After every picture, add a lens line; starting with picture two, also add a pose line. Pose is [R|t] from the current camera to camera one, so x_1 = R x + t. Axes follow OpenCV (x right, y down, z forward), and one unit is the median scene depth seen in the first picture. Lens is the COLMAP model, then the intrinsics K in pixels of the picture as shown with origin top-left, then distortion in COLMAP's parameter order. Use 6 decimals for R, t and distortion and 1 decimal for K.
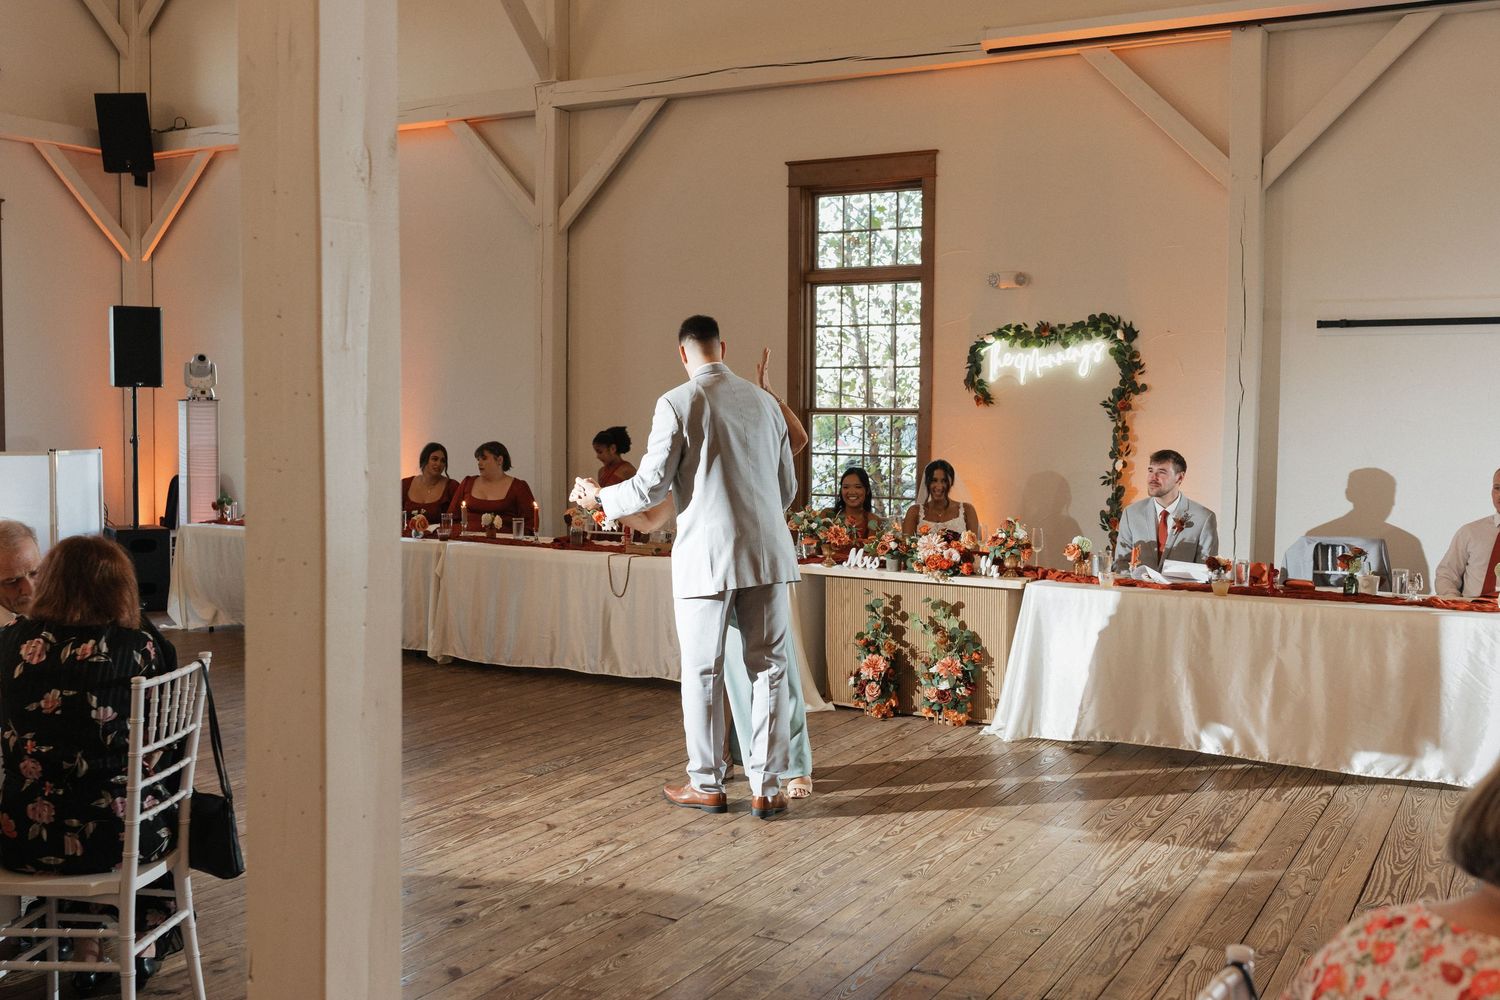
lens RADIAL K [[1490.4, 0, 739.6], [0, 1490.4, 498.5], [0, 0, 1]] dist [-0.026556, 0.000000]
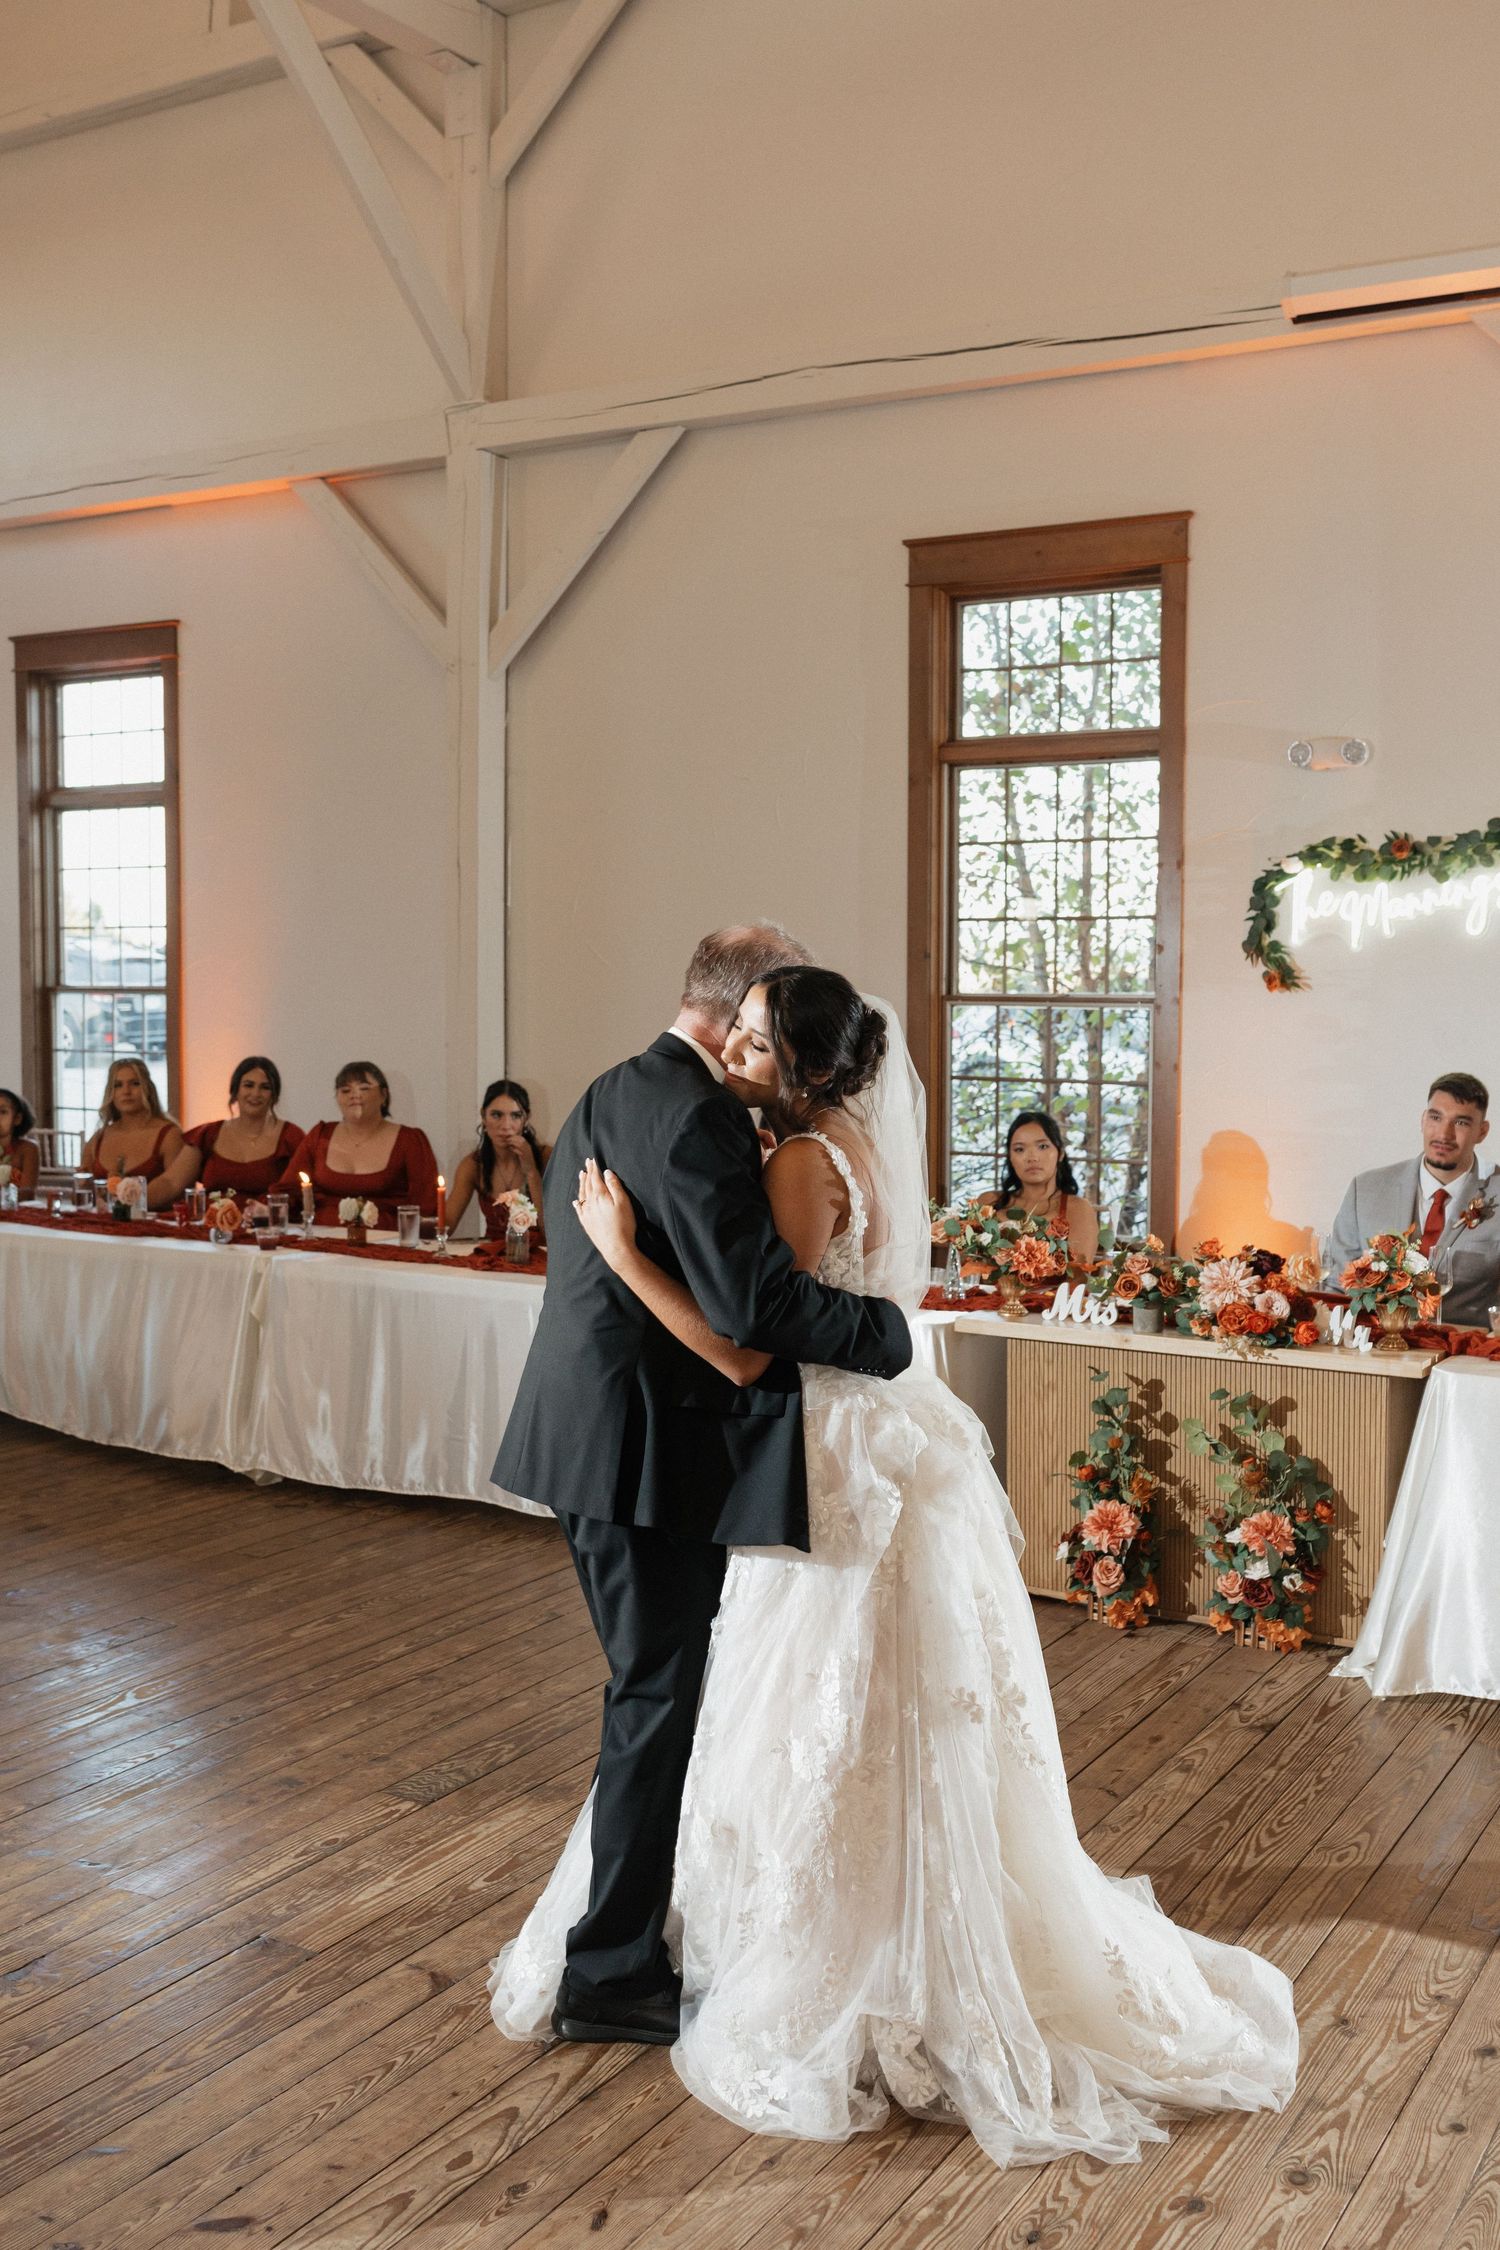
lens RADIAL K [[2235.7, 0, 757.0], [0, 2235.7, 1117.3], [0, 0, 1]] dist [-0.026556, 0.000000]
pose [[0.999925, -0.002610, -0.011998, -0.014581], [0.002662, 0.999987, 0.004320, -0.021579], [0.011987, -0.004351, 0.999919, 0.205116]]
